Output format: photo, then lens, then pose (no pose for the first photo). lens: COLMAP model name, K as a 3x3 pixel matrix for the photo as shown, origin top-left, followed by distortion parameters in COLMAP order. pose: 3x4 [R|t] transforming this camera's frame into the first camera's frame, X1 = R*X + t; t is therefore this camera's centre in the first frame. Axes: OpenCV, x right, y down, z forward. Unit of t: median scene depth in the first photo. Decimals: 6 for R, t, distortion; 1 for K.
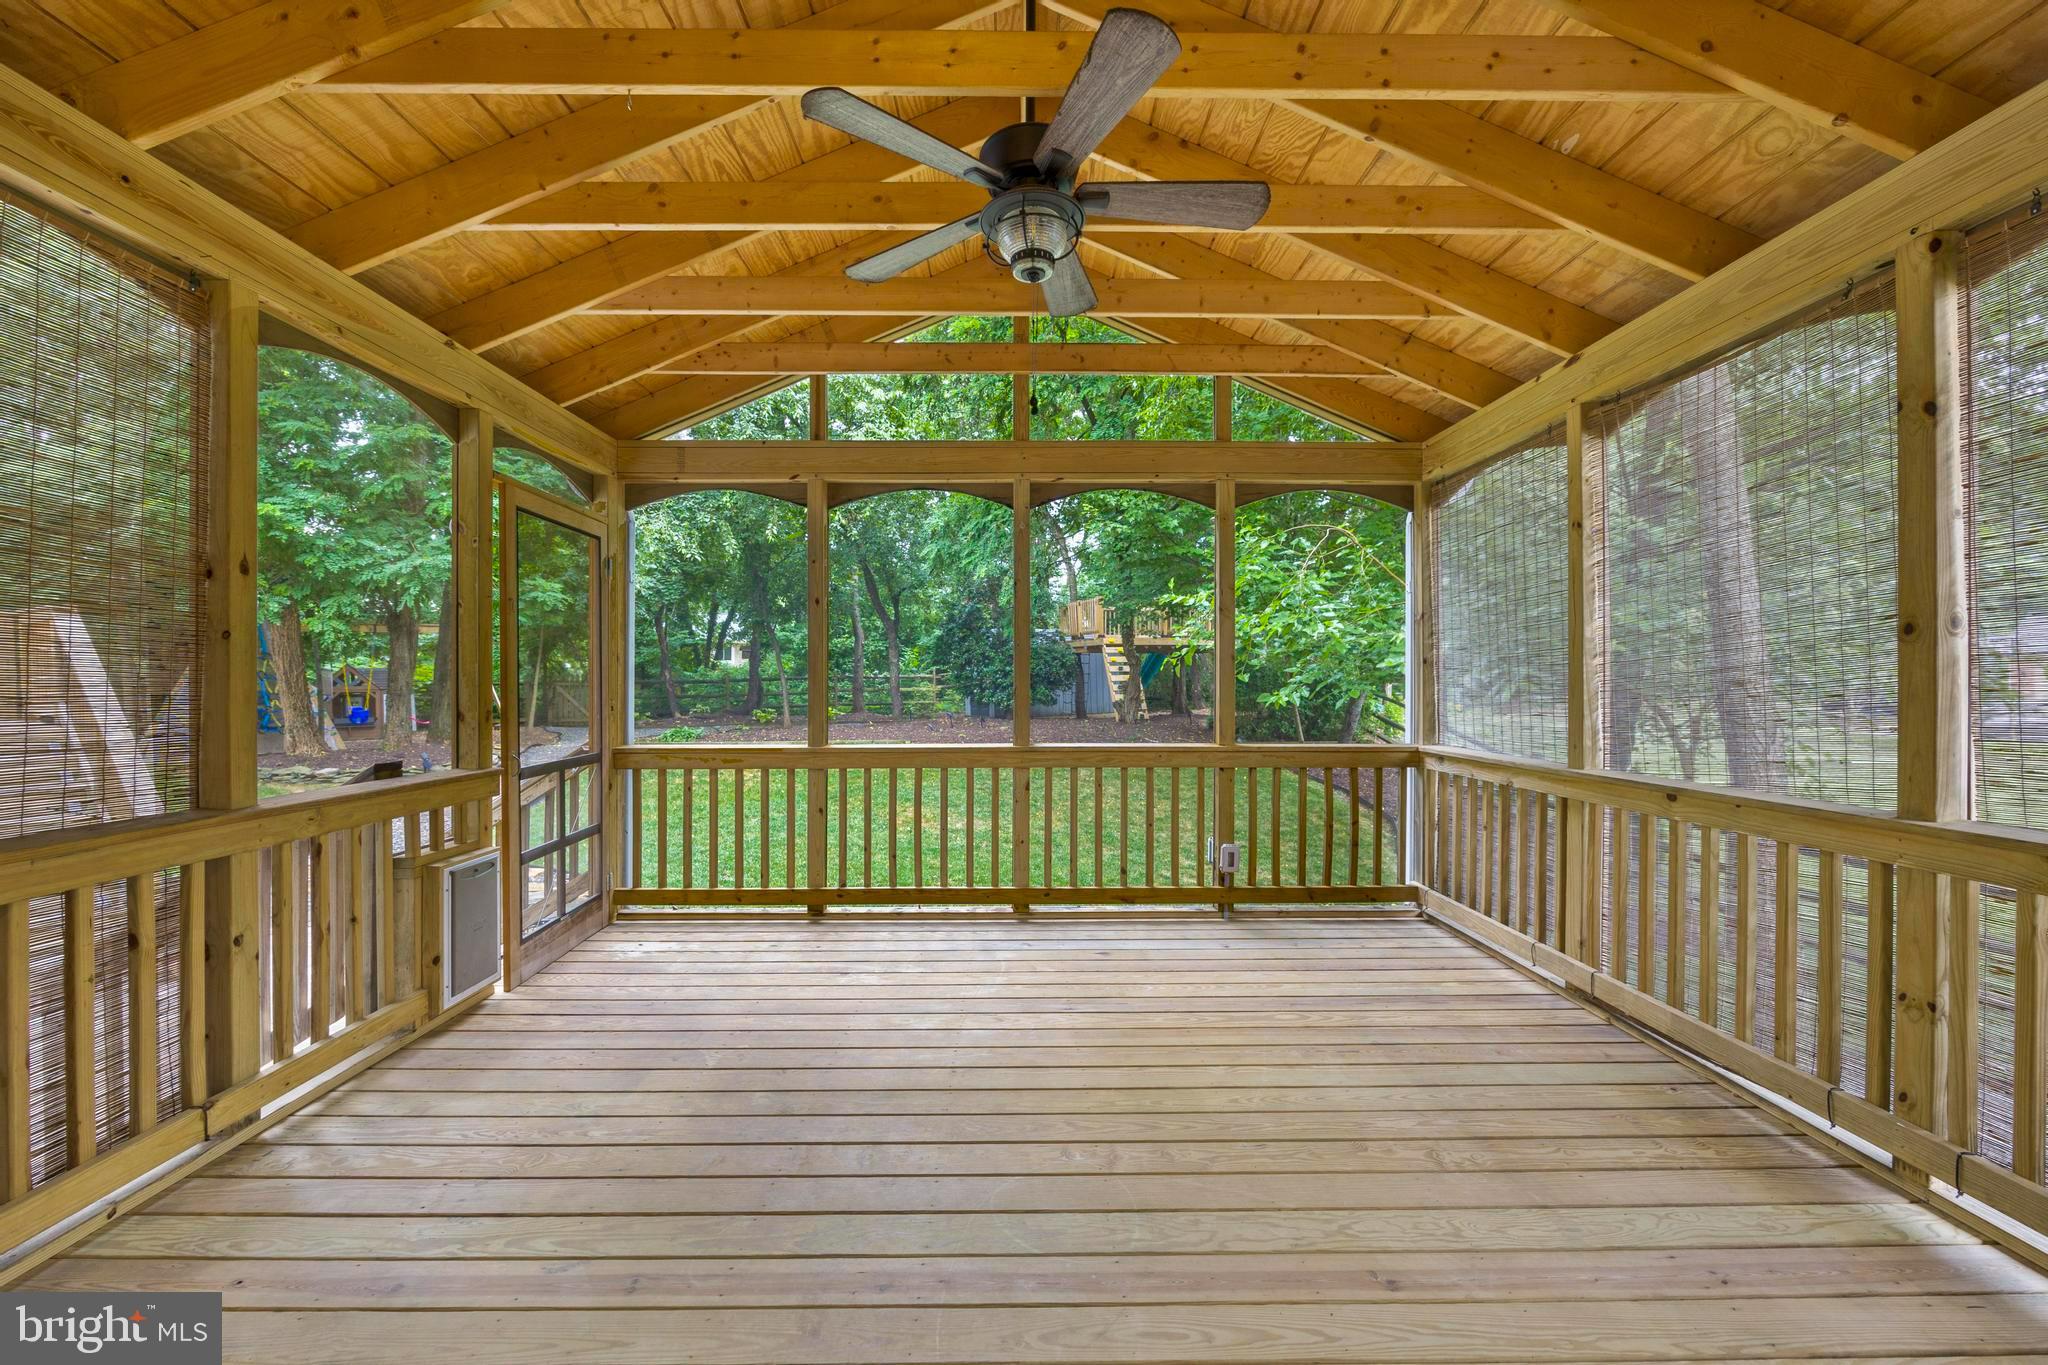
lens RADIAL K [[808.6, 0, 1018.2], [0, 808.6, 686.0], [0, 0, 1]] dist [-0.008230, 0.000304]
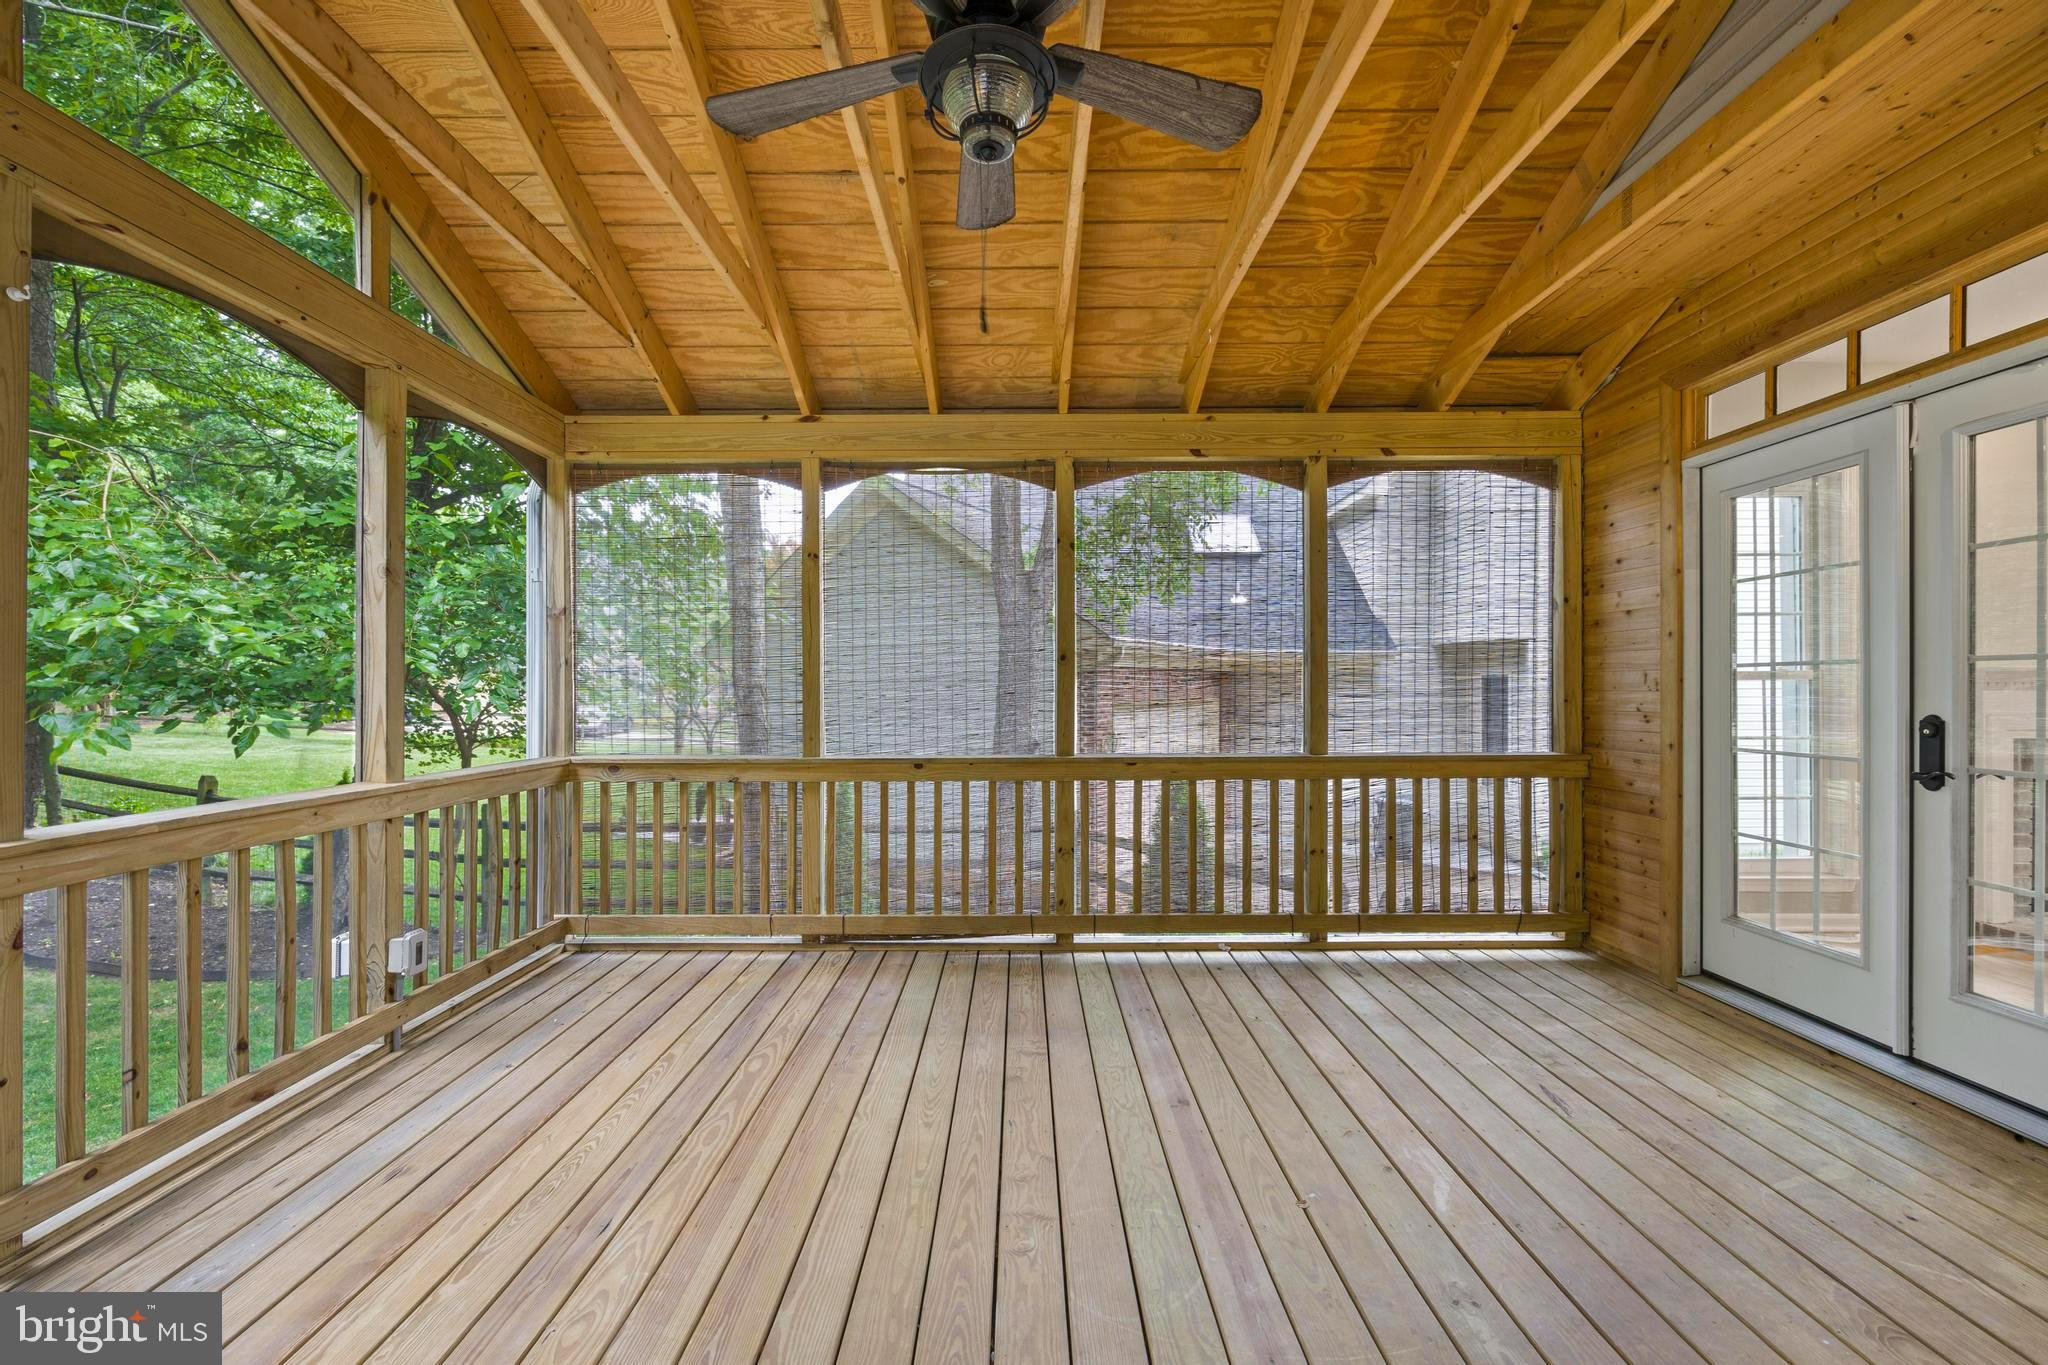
lens RADIAL K [[808.6, 0, 1027.8], [0, 808.6, 688.1], [0, 0, 1]] dist [-0.008230, 0.000304]
pose [[0.009162, 0.001606, 0.999957, -0.432616], [0.004999, 0.999986, -0.001652, 0.002561], [-0.999946, 0.005014, 0.009153, 0.555618]]
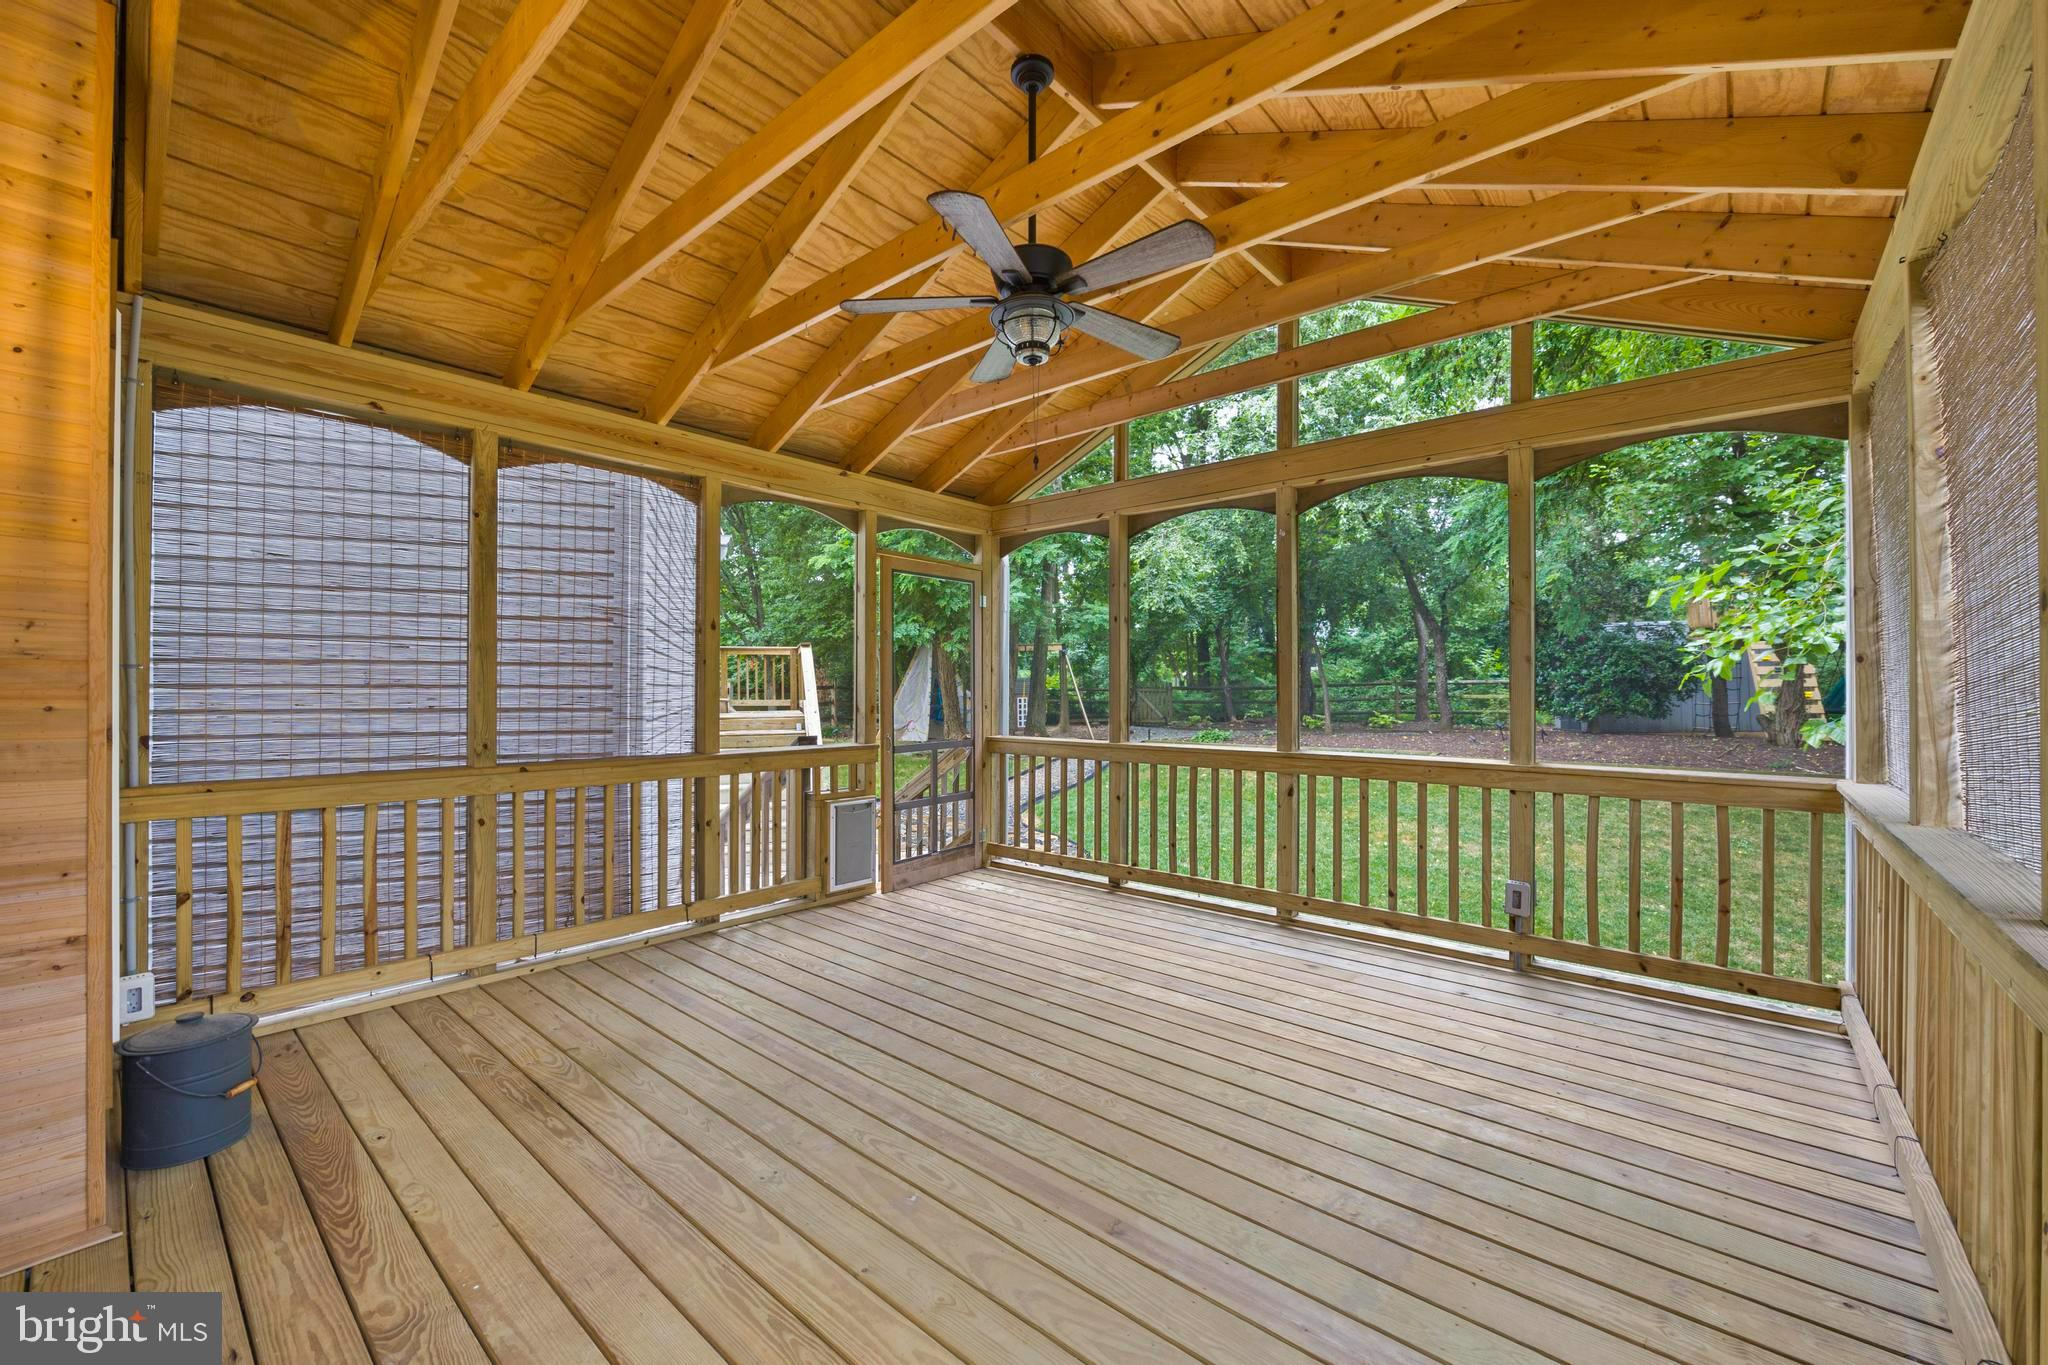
lens RADIAL K [[808.6, 0, 1014.4], [0, 808.6, 684.5], [0, 0, 1]] dist [-0.008230, 0.000304]
pose [[0.747212, -0.000582, -0.664586, 0.480216], [-0.005568, 0.999959, -0.007135, -0.000179], [0.664563, 0.009031, 0.747178, 0.030883]]
